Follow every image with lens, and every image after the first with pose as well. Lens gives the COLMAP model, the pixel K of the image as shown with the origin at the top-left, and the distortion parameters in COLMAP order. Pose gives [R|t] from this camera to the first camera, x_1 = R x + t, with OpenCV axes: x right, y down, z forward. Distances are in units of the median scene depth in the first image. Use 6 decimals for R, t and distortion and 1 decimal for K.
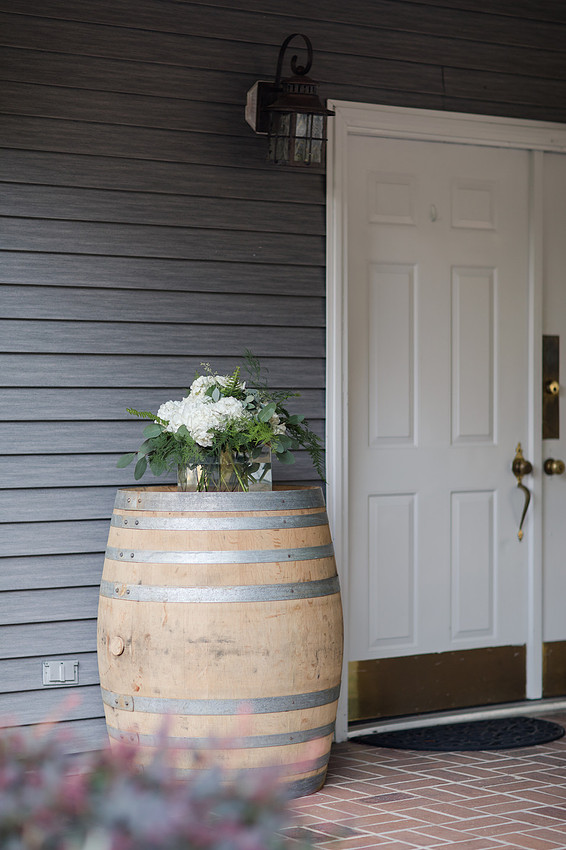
lens RADIAL K [[2027.9, 0, 283.0], [0, 2027.9, 425.0], [0, 0, 1]] dist [0.053323, 0.087008]
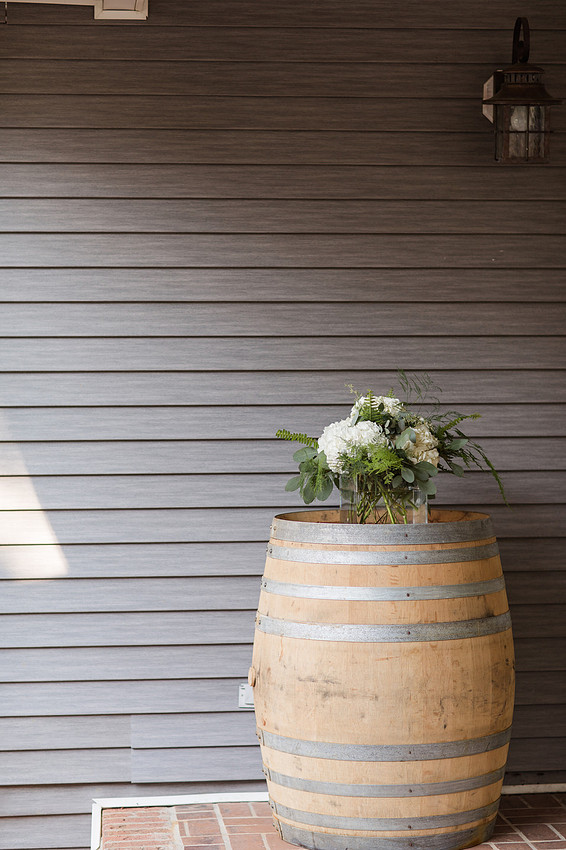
lens RADIAL K [[2027.9, 0, 283.0], [0, 2027.9, 425.0], [0, 0, 1]] dist [0.053323, 0.087008]
pose [[0.873552, 0.014914, -0.486502, 0.375597], [-0.002002, 0.999632, 0.027049, -0.035385], [0.486726, -0.022654, 0.873261, 0.152322]]
